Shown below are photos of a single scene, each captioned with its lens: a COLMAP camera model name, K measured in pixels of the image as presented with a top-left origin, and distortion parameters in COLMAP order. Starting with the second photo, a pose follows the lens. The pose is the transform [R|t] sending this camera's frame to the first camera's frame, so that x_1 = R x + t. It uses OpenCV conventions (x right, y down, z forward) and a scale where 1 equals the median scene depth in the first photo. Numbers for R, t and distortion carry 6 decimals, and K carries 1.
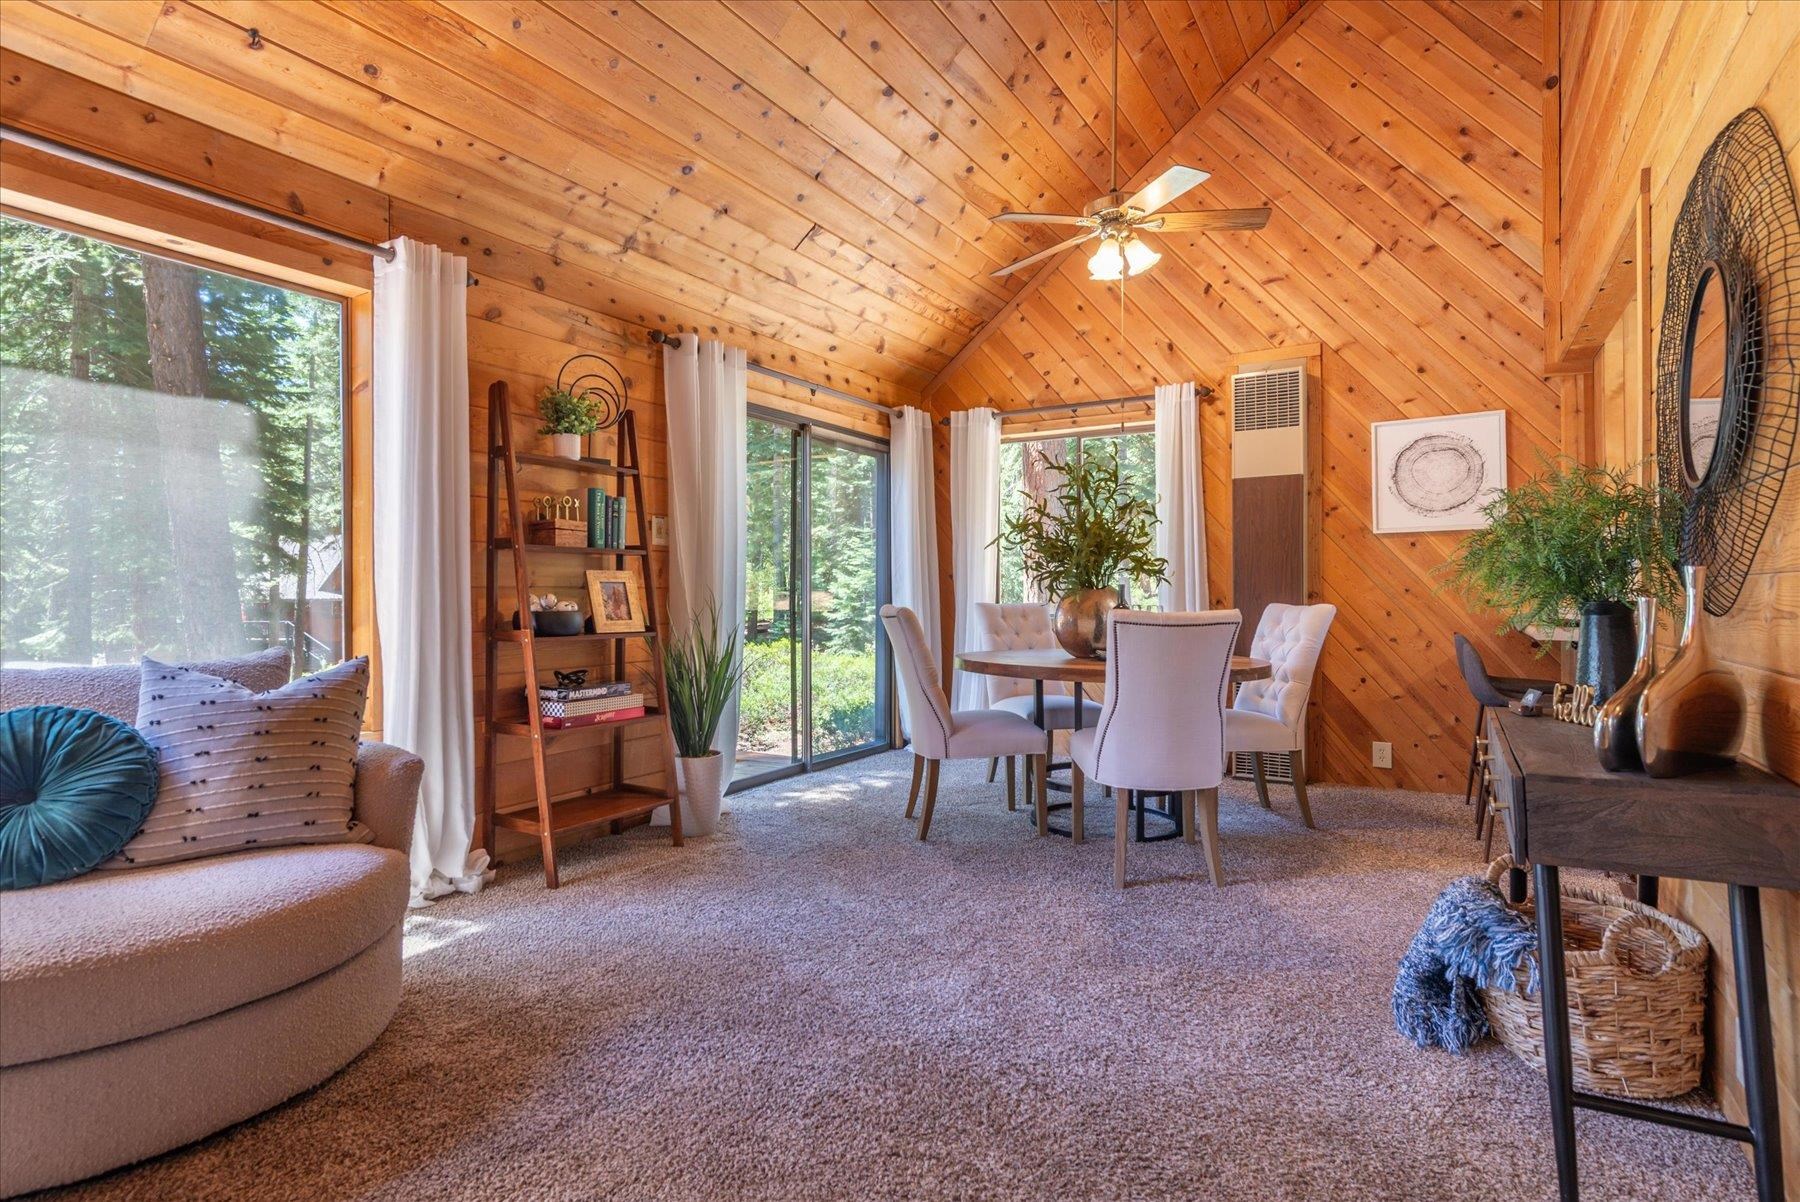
lens RADIAL K [[908.6, 0, 905.1], [0, 908.6, 583.1], [0, 0, 1]] dist [0.014380, -0.000379]
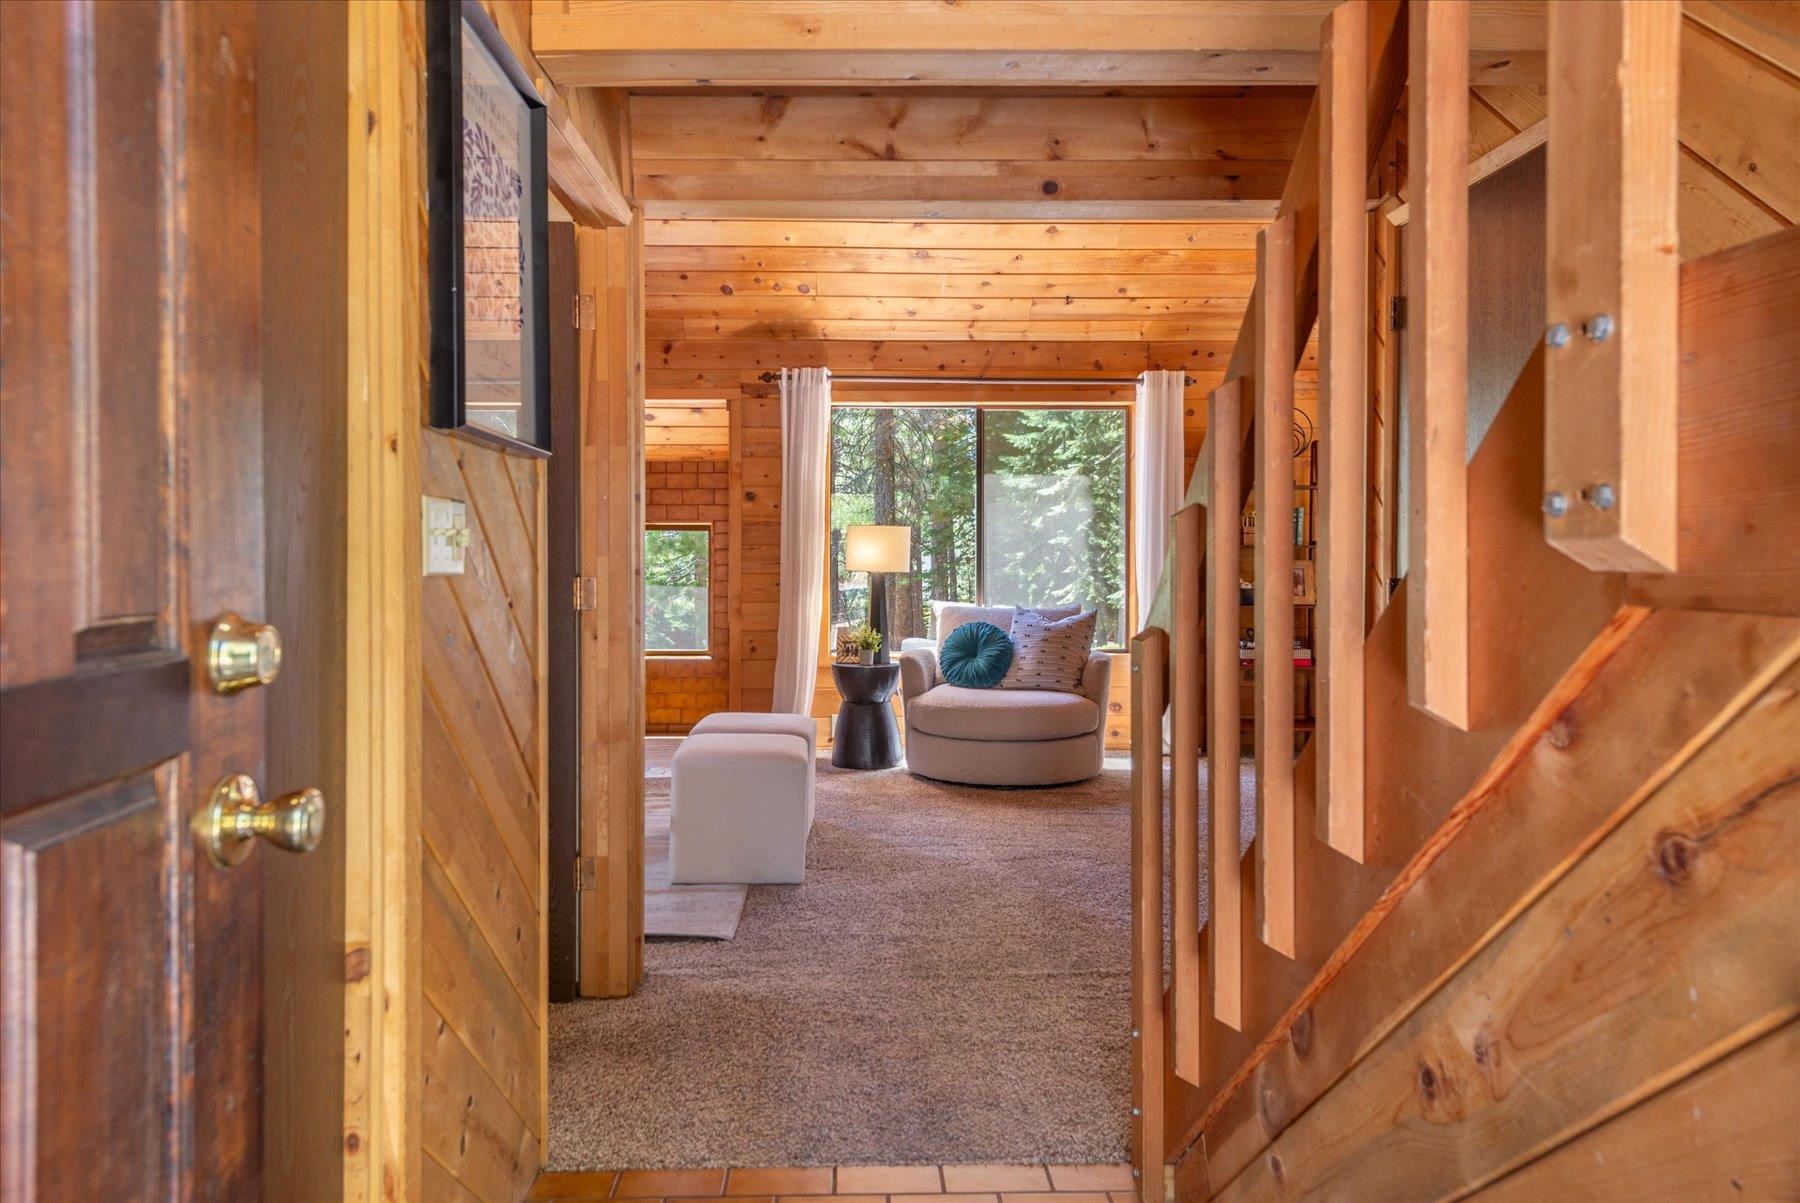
lens RADIAL K [[1212.2, 0, 900.5], [0, 1212.2, 575.0], [0, 0, 1]] dist [0.006951, 0.000160]
pose [[0.554108, 0.021156, -0.832176, 1.280051], [0.004779, 0.999580, 0.028594, -0.068087], [0.832431, -0.019821, 0.553774, -0.767989]]
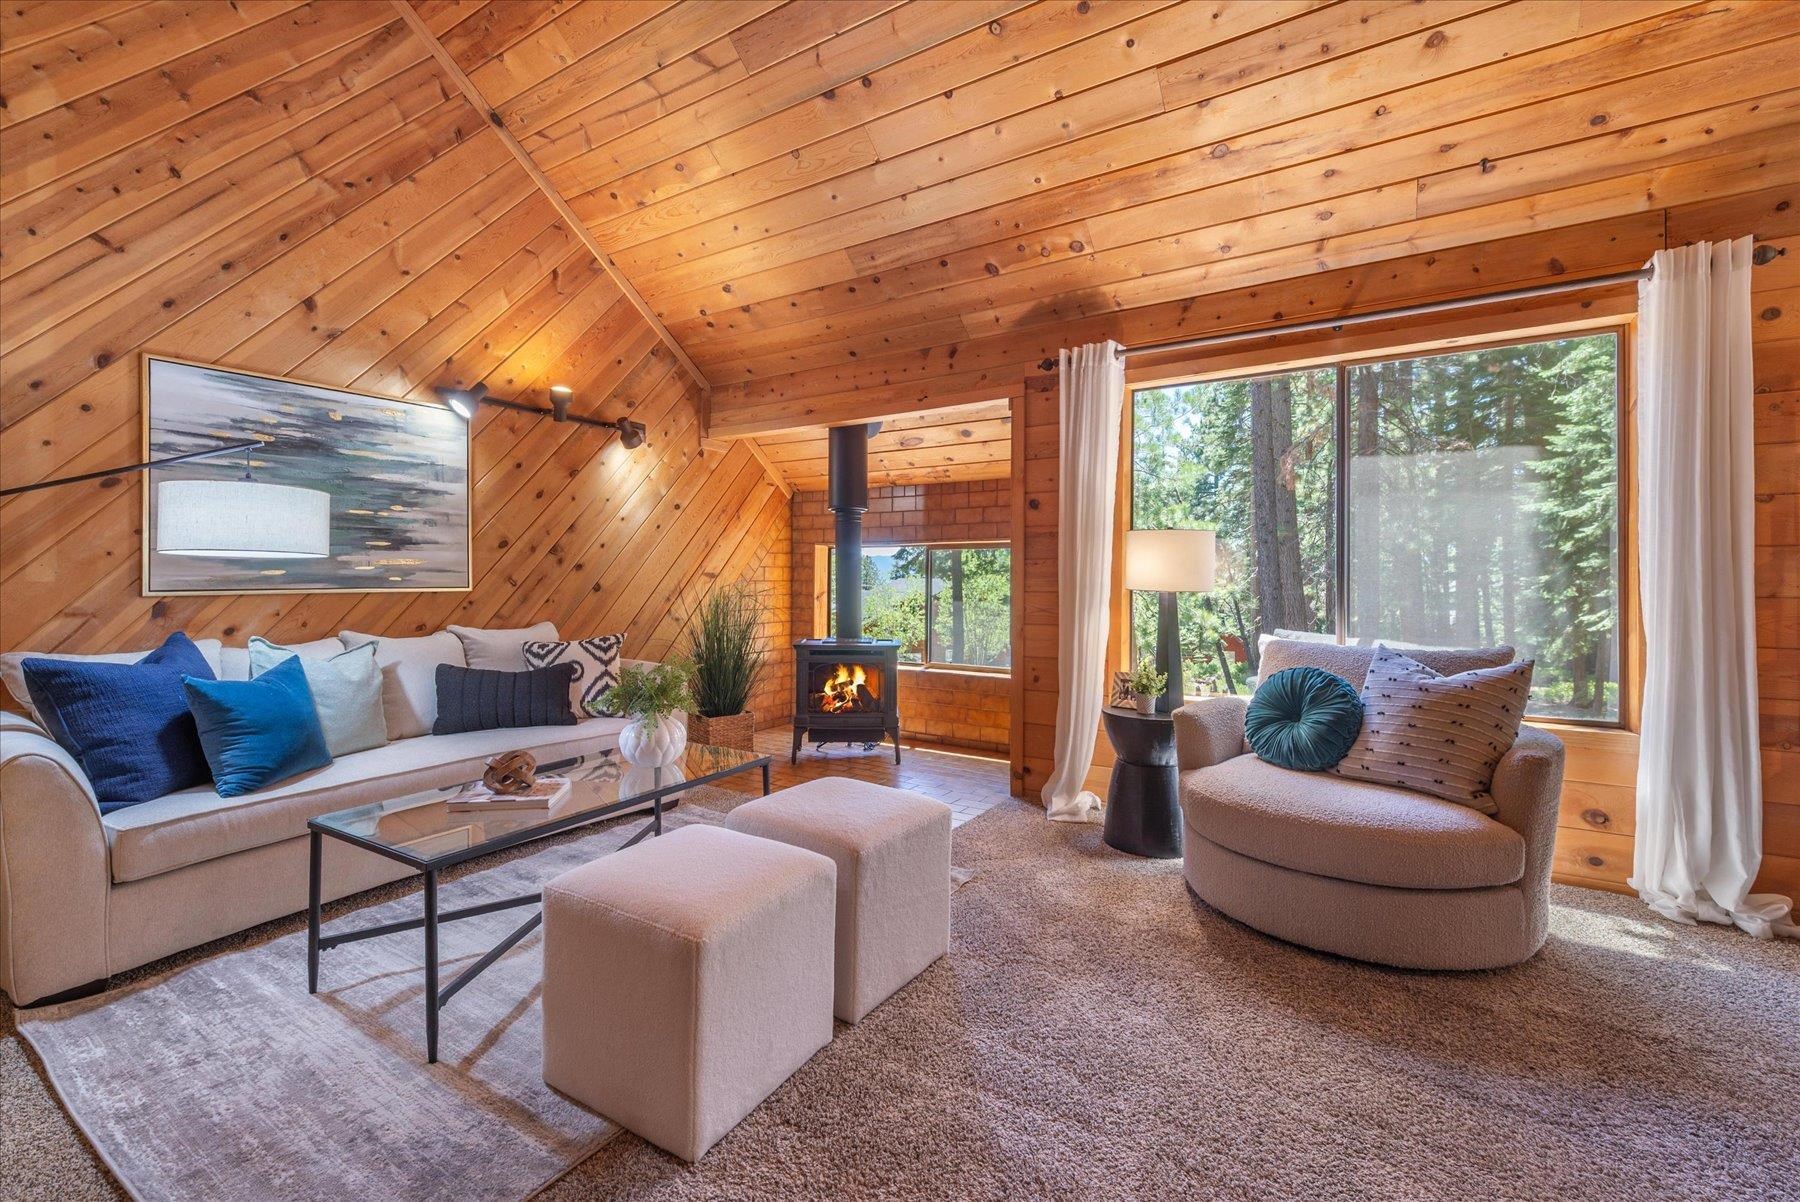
lens RADIAL K [[779.0, 0, 892.2], [0, 779.0, 576.6], [0, 0, 1]] dist [0.010202, -0.005685]
pose [[-0.035593, 0.002933, -0.999362, 0.396862], [0.009372, 0.999953, 0.002601, -0.033418], [0.999322, -0.009273, -0.035619, 0.208418]]
